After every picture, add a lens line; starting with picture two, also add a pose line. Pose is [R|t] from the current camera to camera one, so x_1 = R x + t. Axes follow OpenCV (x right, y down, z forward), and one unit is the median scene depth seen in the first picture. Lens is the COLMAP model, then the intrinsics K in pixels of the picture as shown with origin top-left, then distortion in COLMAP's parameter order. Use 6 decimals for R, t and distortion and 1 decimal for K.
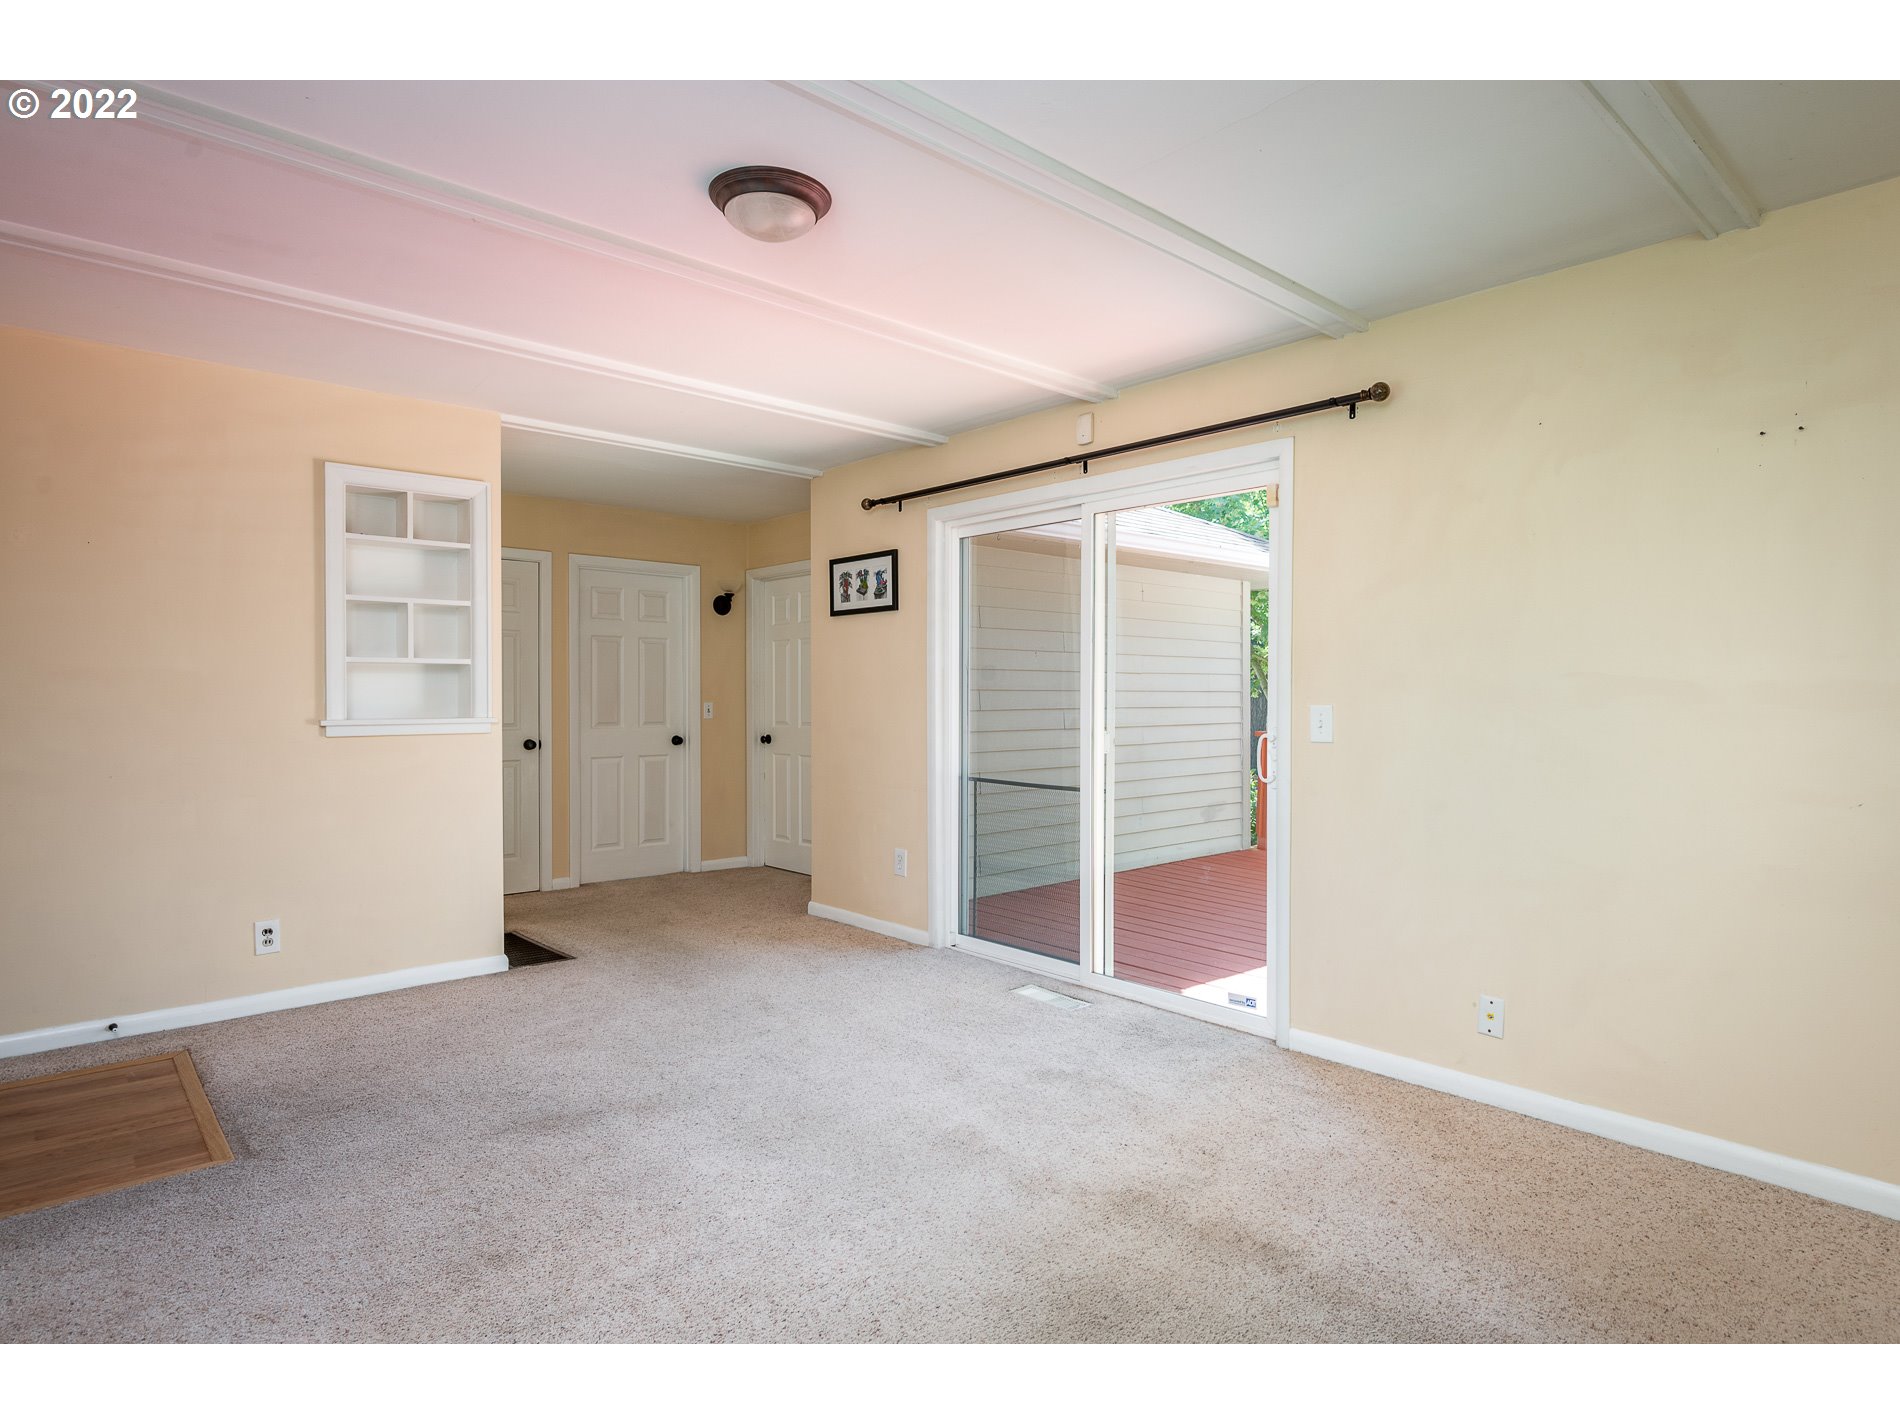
lens RADIAL K [[1049.8, 0, 950.9], [0, 1049.8, 703.7], [0, 0, 1]] dist [-0.002859, -0.000247]
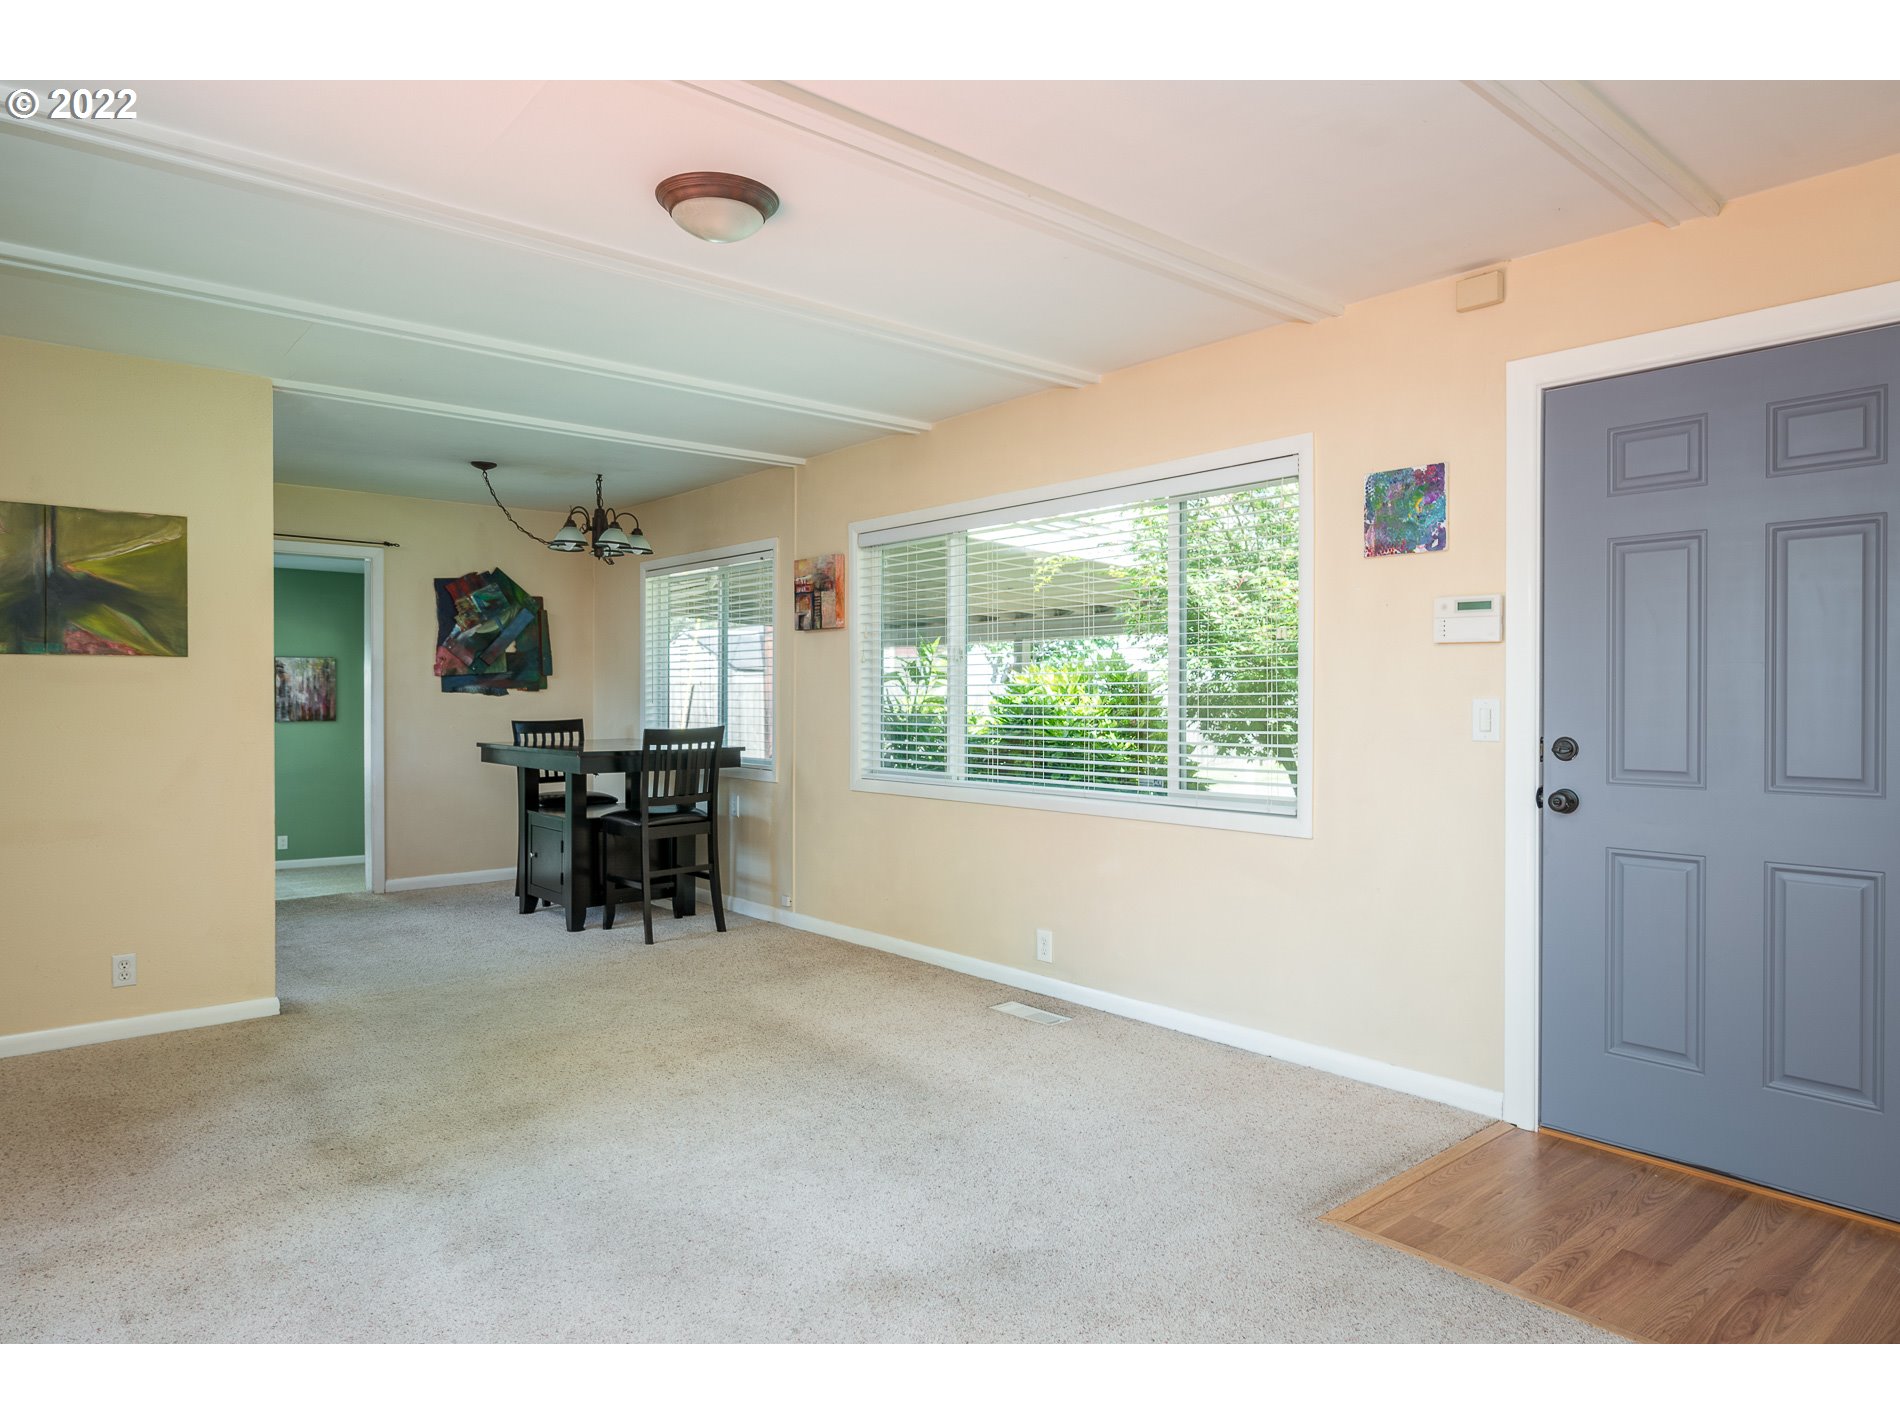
lens RADIAL K [[1159.0, 0, 947.9], [0, 1159.0, 703.9], [0, 0, 1]] dist [-0.003284, 0.002562]
pose [[-0.999722, -0.002262, 0.023484, -0.271856], [-0.001855, 0.999848, 0.017336, -0.013271], [-0.023520, 0.017287, -0.999574, 1.365077]]
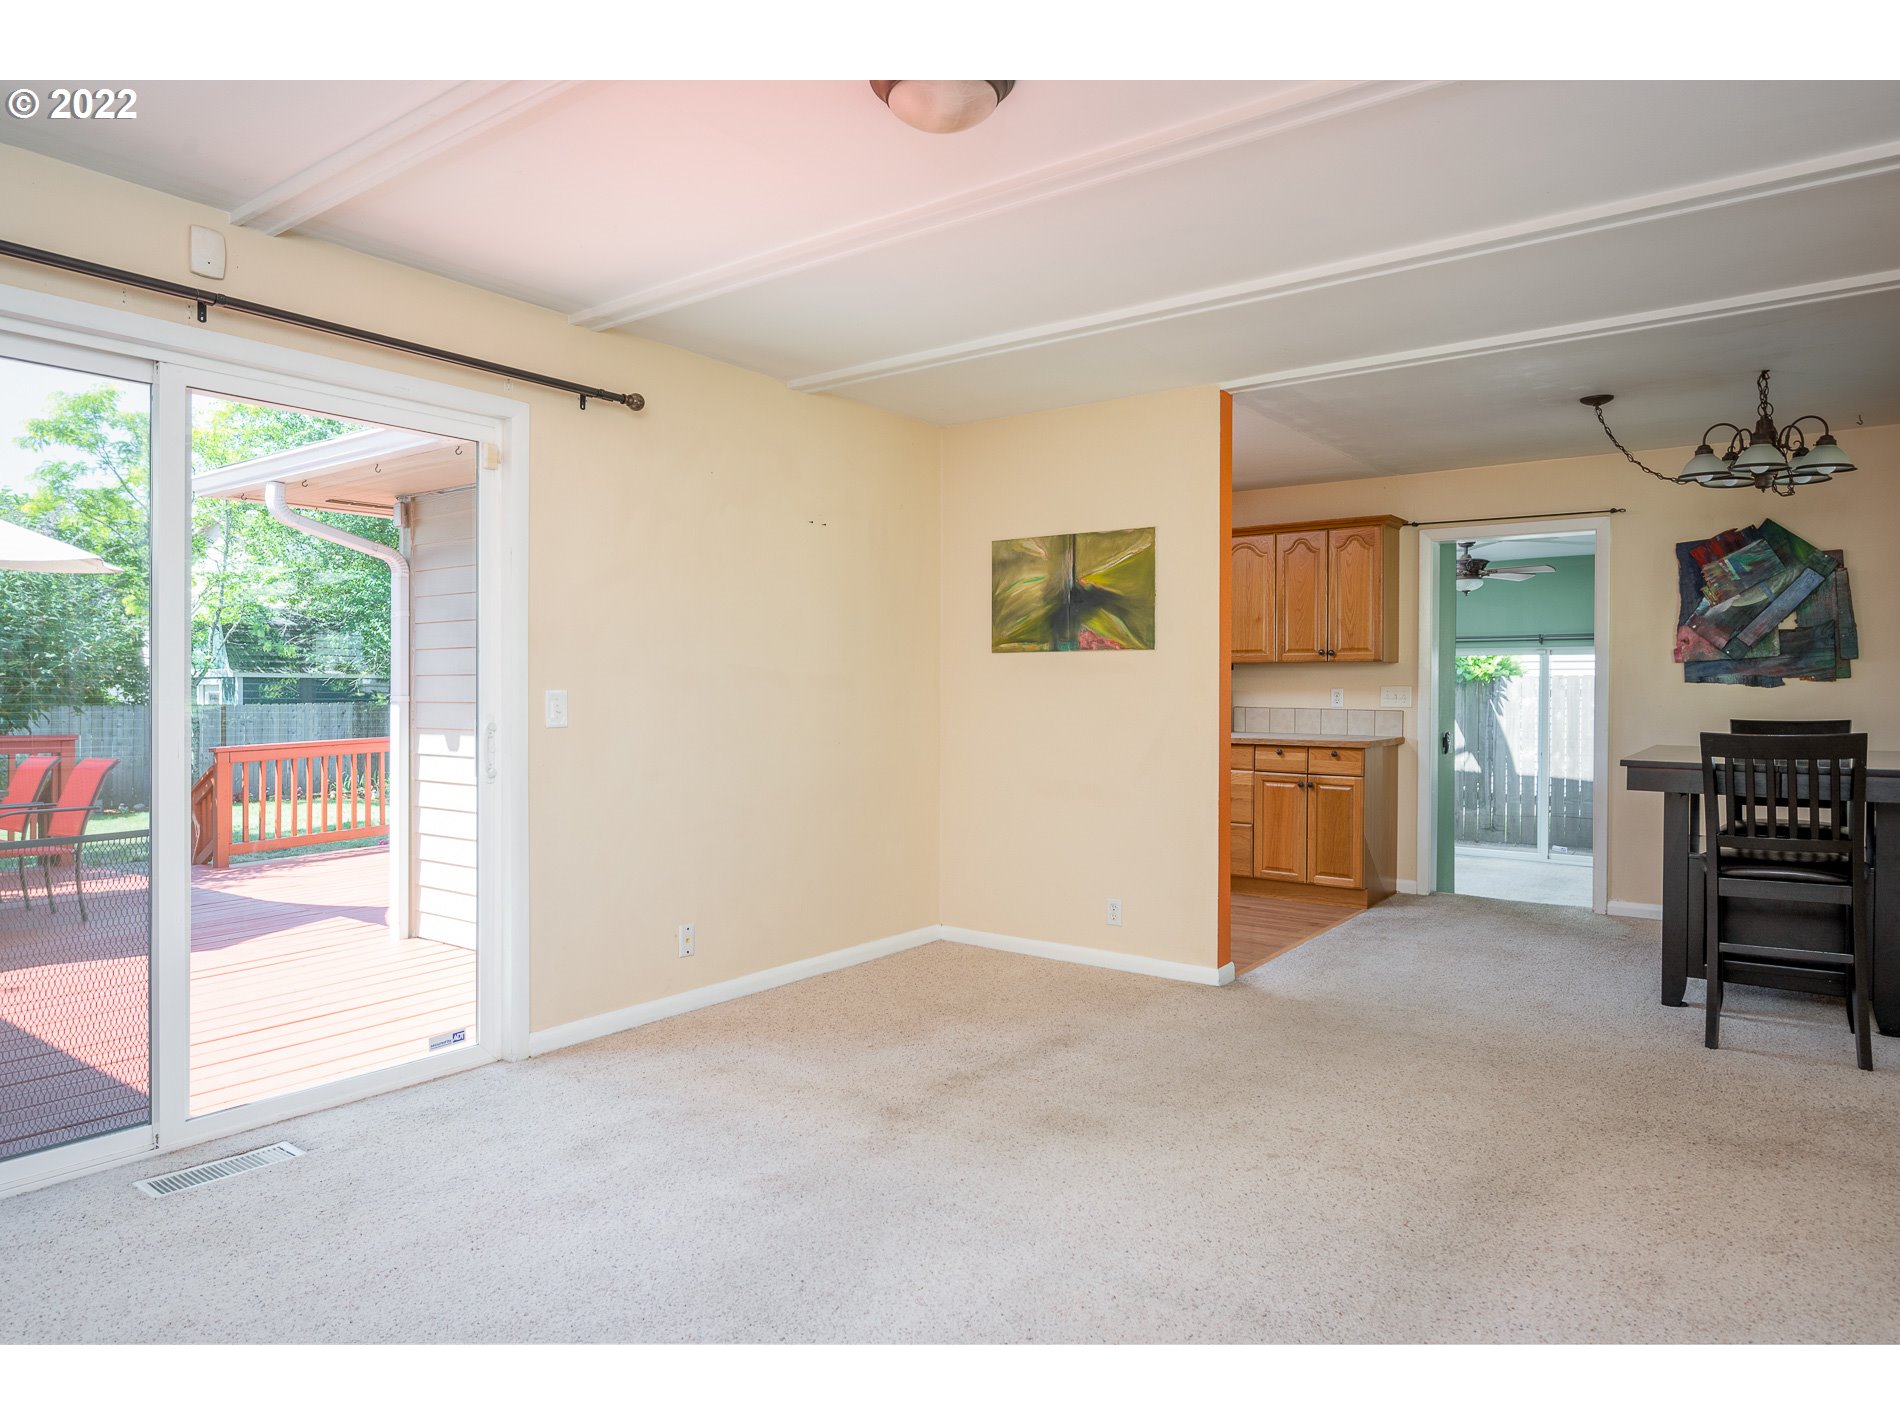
lens RADIAL K [[1159.0, 0, 950.5], [0, 1159.0, 694.7], [0, 0, 1]] dist [-0.003284, 0.002562]
pose [[-0.204172, -0.007316, 0.978908, -0.697167], [0.005468, 0.999948, 0.008614, -0.000811], [-0.978920, 0.007111, -0.204121, 0.768424]]
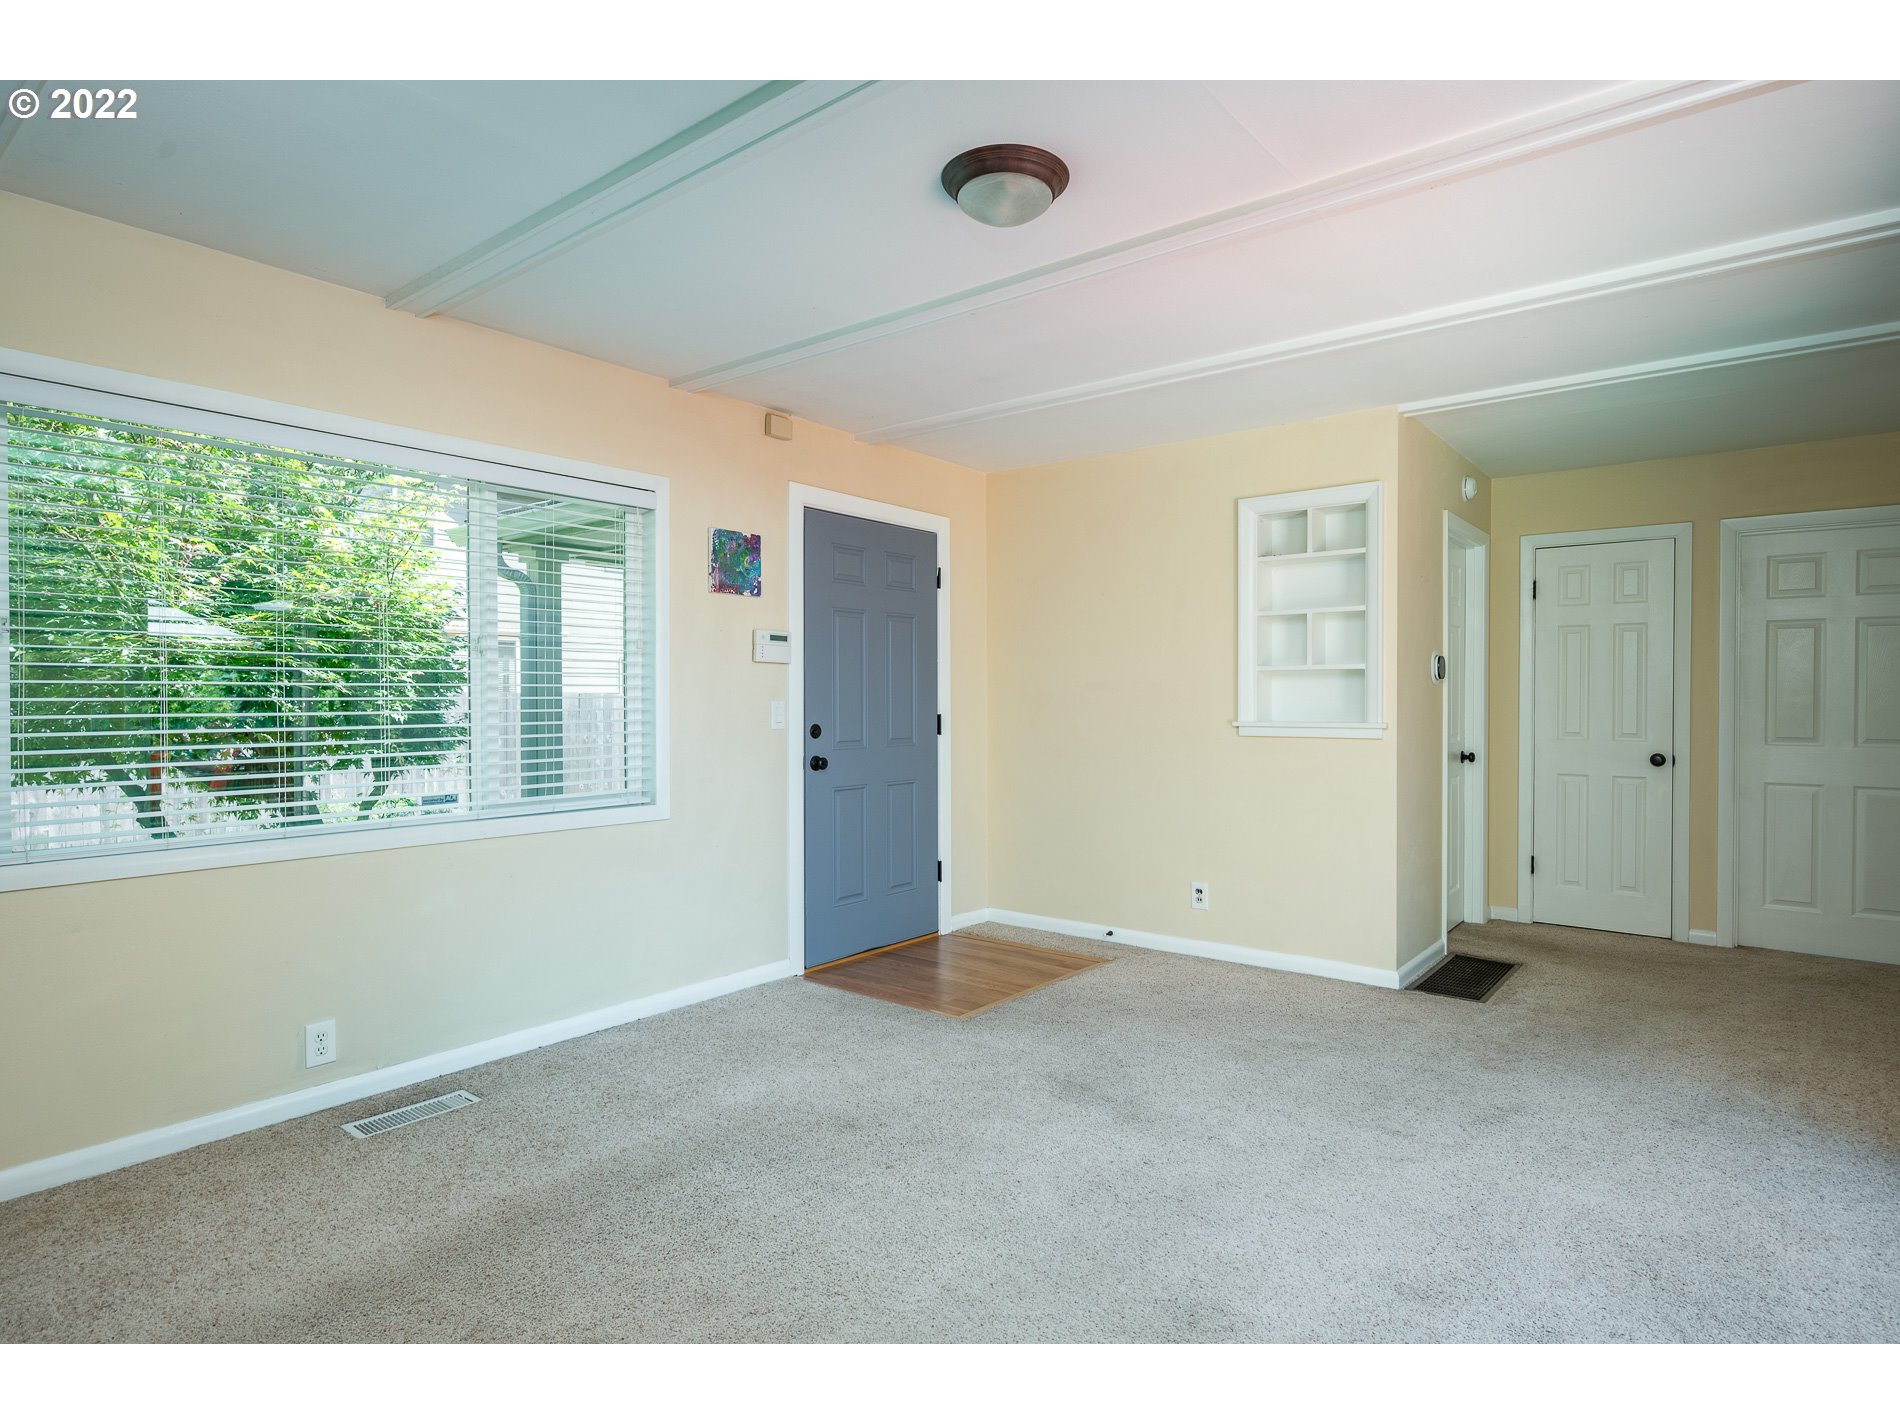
lens RADIAL K [[1008.2, 0, 961.2], [0, 1008.2, 710.8], [0, 0, 1]] dist [0.000348, -0.000048]
pose [[0.165882, 0.008043, -0.986113, 0.473667], [-0.007741, 0.999947, 0.006854, -0.001388], [0.986115, 0.006497, 0.165936, 0.525002]]
